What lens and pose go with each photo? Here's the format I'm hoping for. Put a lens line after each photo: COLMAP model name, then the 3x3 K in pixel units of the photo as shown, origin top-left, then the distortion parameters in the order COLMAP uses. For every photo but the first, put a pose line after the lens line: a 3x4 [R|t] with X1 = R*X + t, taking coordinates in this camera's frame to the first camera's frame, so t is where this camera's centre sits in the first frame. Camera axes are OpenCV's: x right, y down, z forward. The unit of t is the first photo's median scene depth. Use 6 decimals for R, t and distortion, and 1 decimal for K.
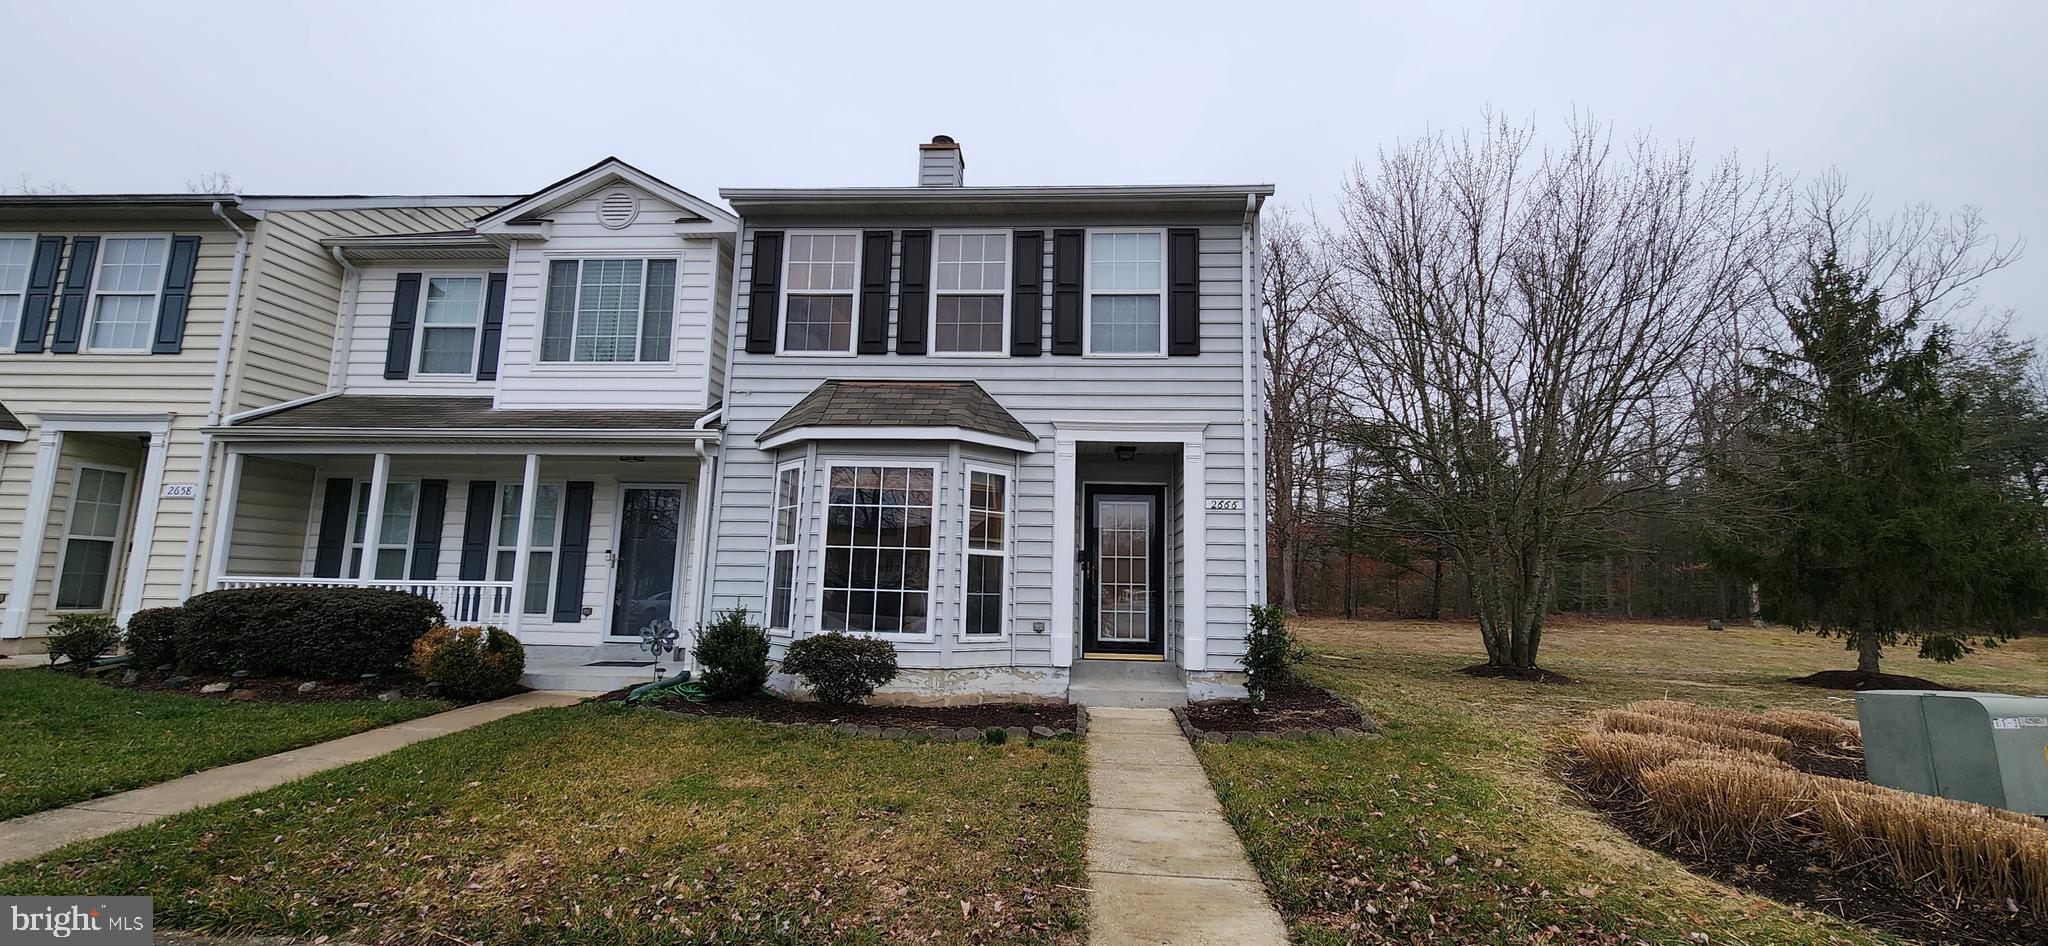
lens RADIAL K [[826.7, 0, 1031.7], [0, 826.7, 464.7], [0, 0, 1]] dist [-0.000212, -0.000234]
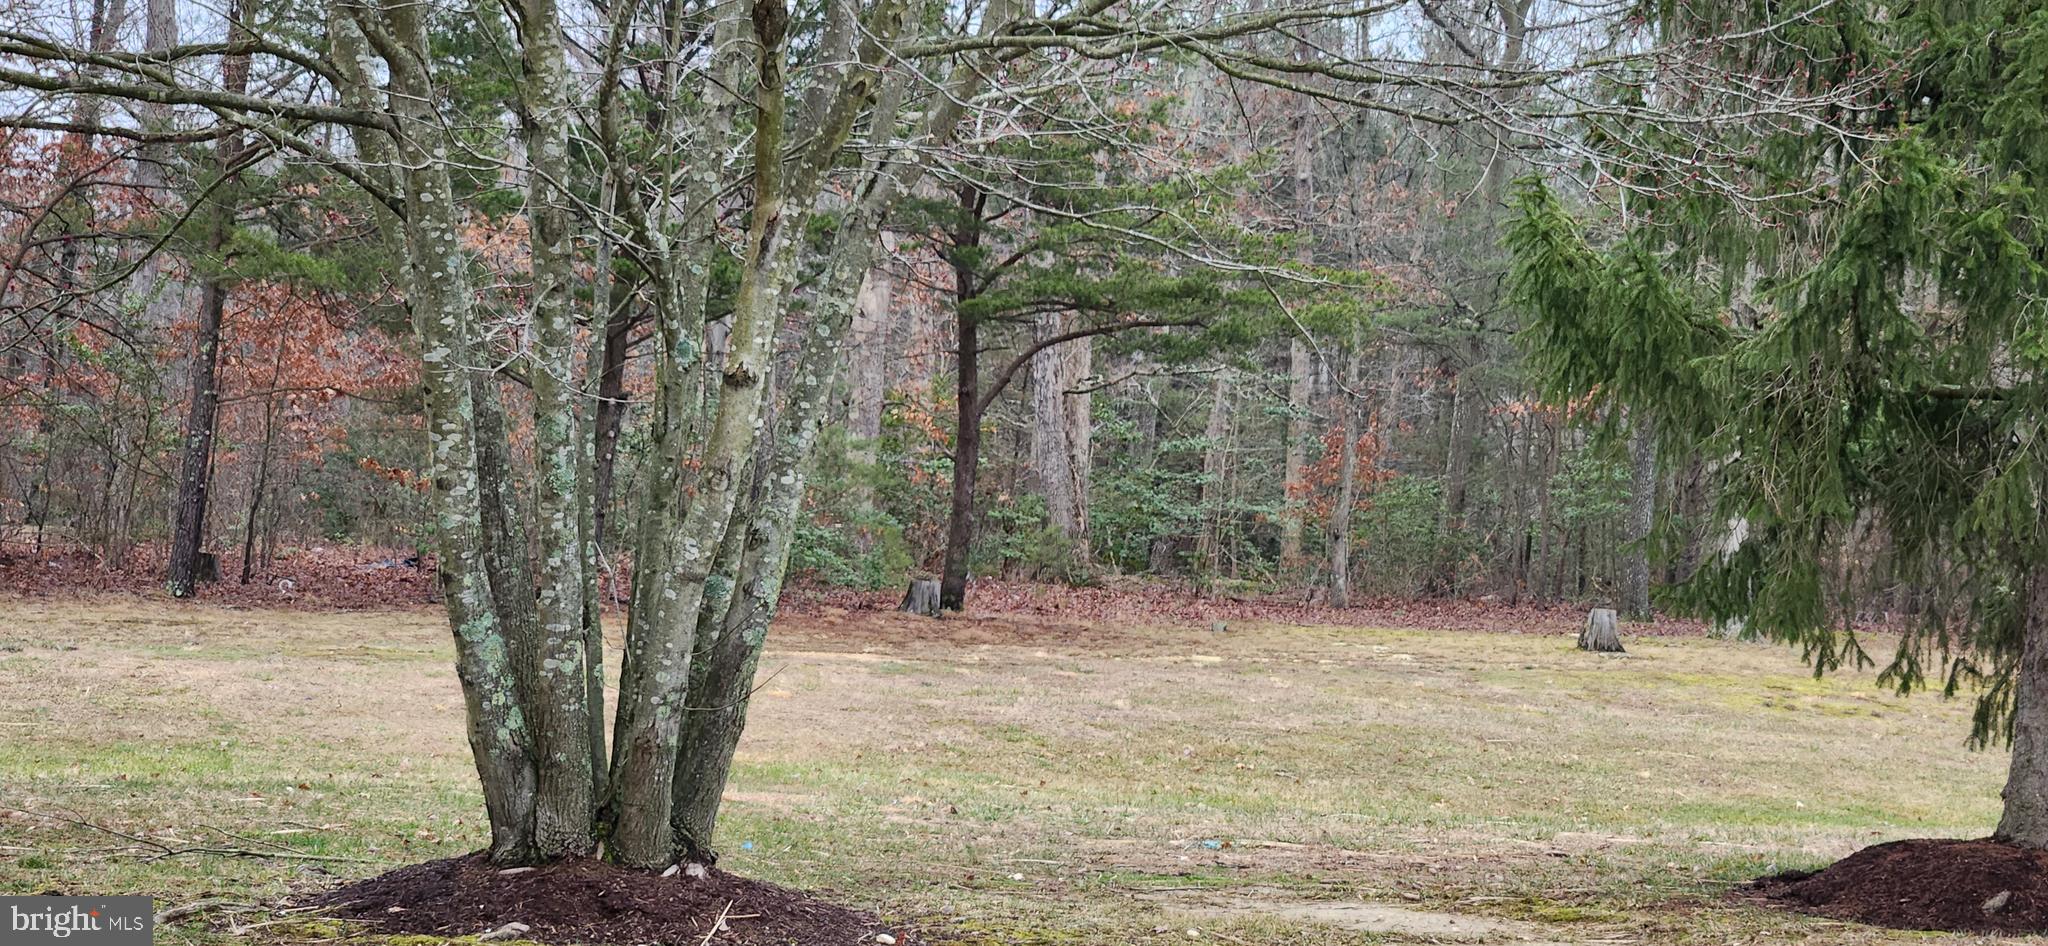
lens RADIAL K [[3911.1, 0, 1024.5], [0, 3911.1, 473.6], [0, 0, 1]] dist [-0.045396, 0.000000]
pose [[0.866976, 0.019272, 0.497976, 0.346744], [-0.094947, 0.987336, 0.127093, 0.058888], [-0.489221, -0.157468, 0.857827, 0.336602]]
